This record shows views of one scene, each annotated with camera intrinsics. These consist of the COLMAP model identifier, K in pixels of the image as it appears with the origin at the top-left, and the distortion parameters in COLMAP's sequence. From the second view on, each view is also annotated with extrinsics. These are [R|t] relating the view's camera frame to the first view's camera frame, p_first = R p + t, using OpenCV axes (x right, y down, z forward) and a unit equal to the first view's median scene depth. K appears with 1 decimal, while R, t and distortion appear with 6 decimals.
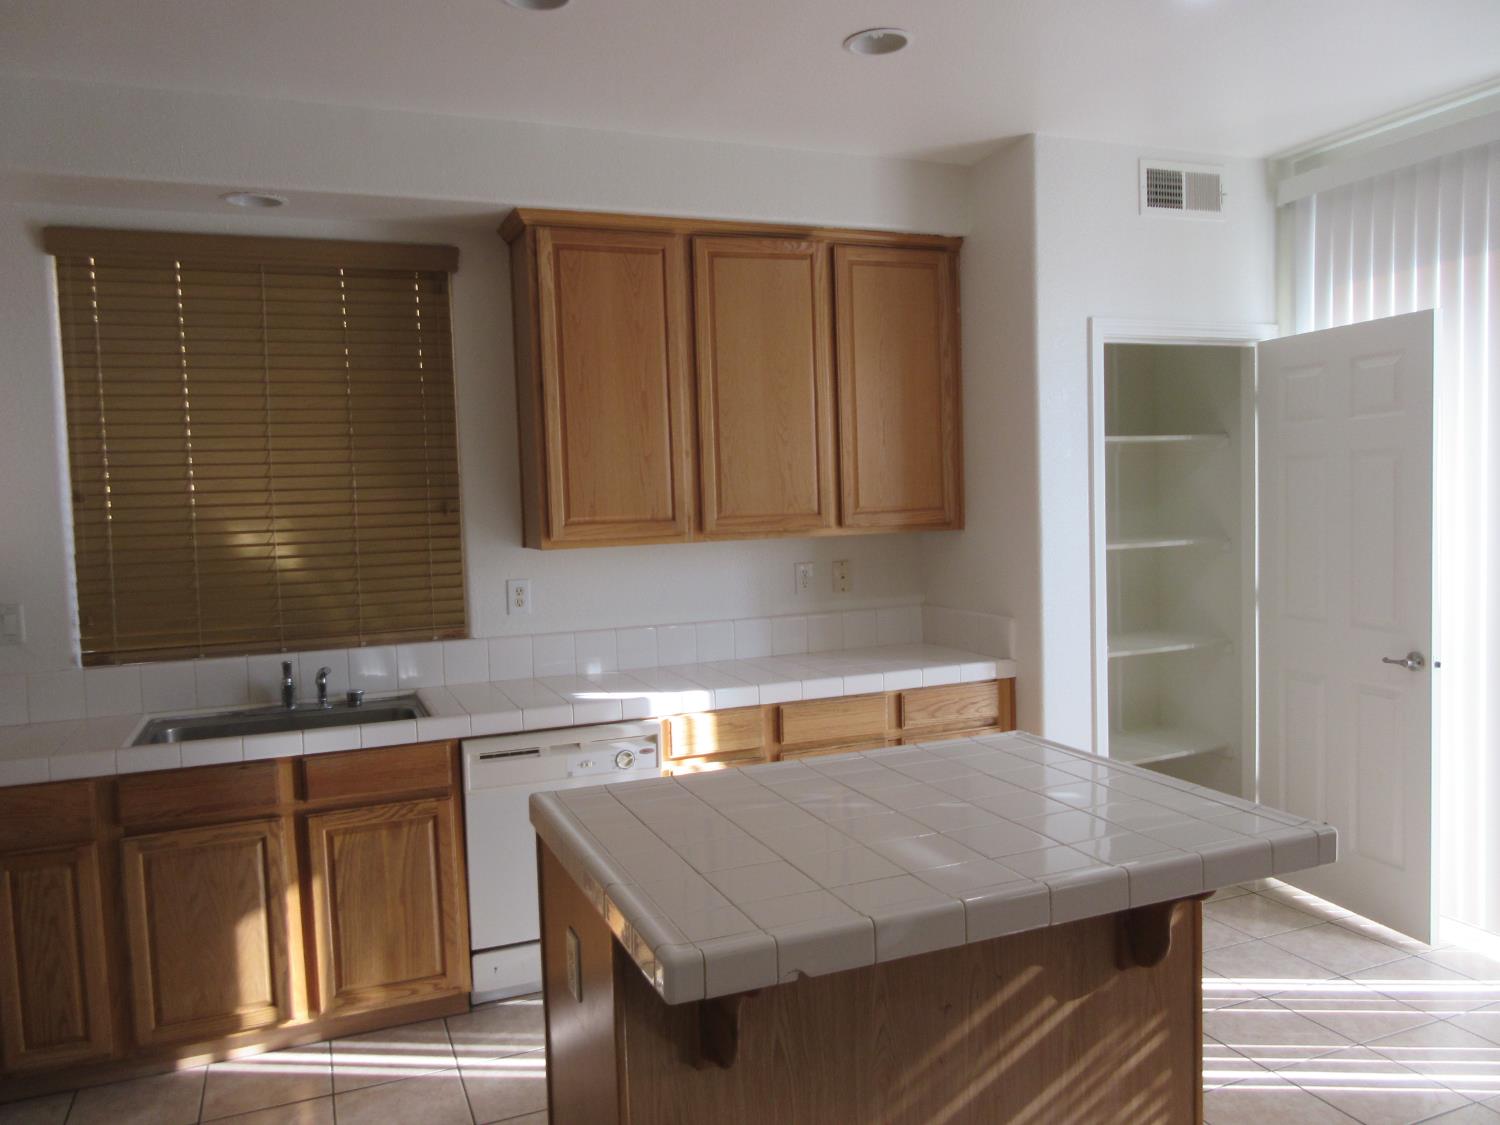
lens RADIAL K [[1113.0, 0, 746.0], [0, 1113.0, 559.3], [0, 0, 1]] dist [-0.002336, -0.000698]
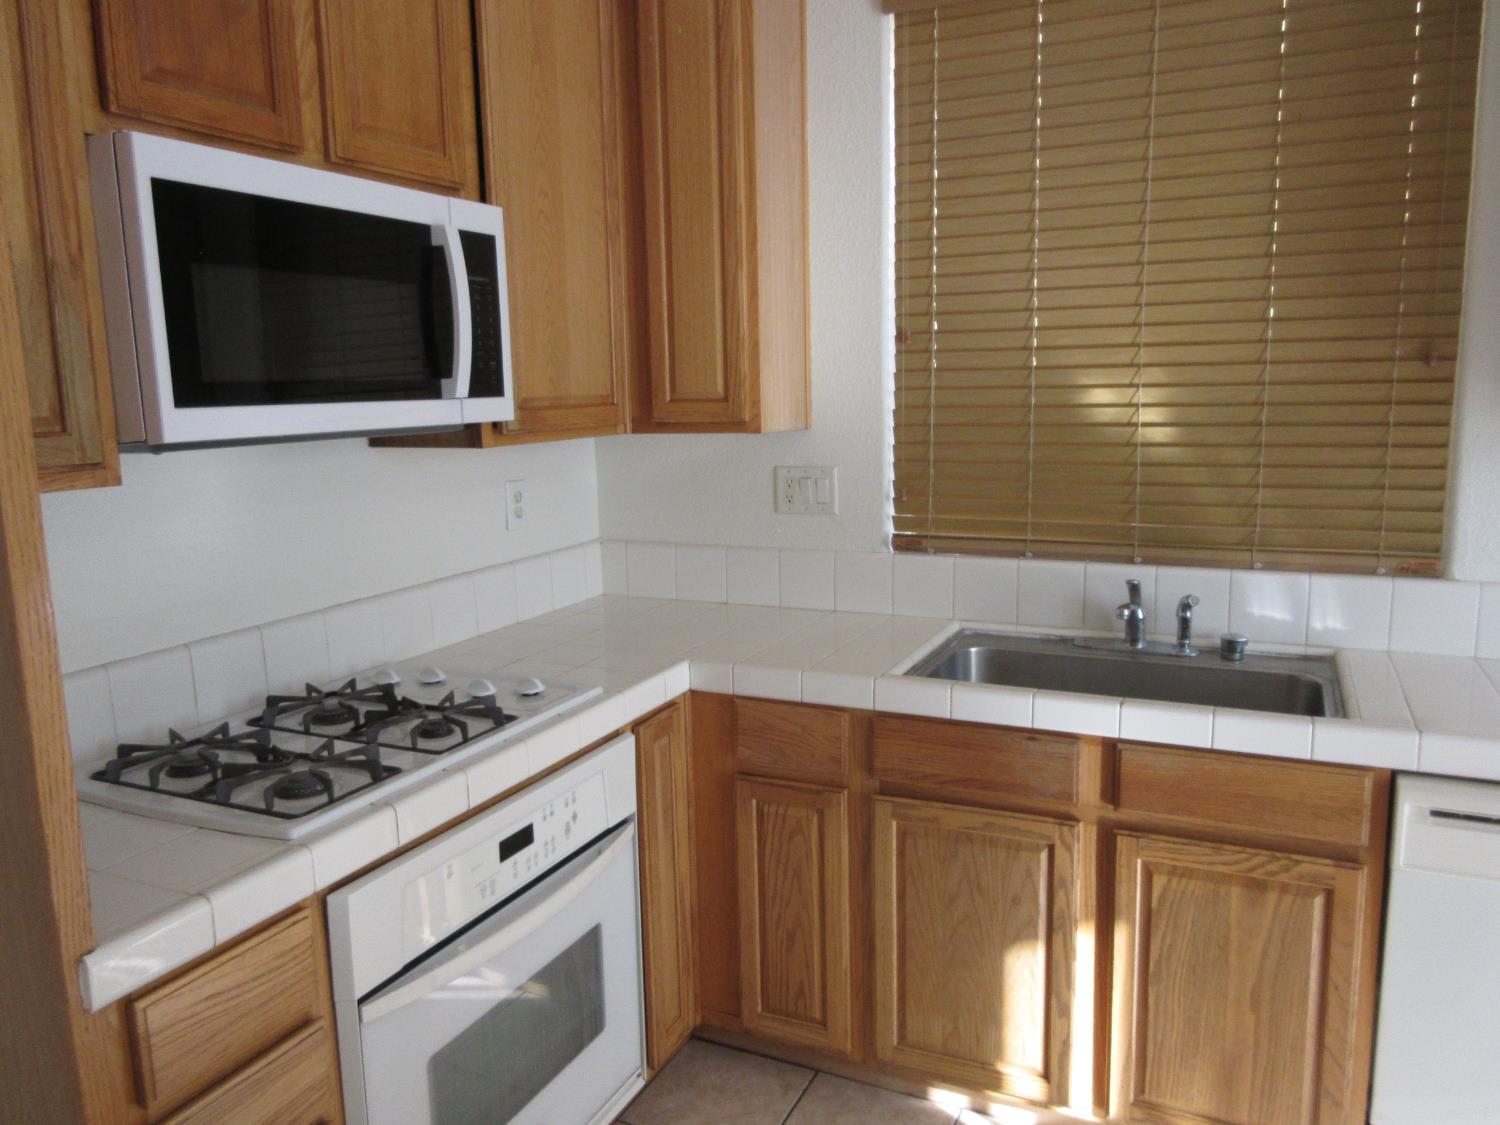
lens RADIAL K [[1113.0, 0, 746.0], [0, 1113.0, 559.3], [0, 0, 1]] dist [-0.002336, -0.000698]
pose [[0.675216, 0.135492, -0.725069, -0.088520], [-0.043144, 0.988556, 0.144551, -0.009329], [0.736357, -0.066321, 0.673335, 0.399465]]
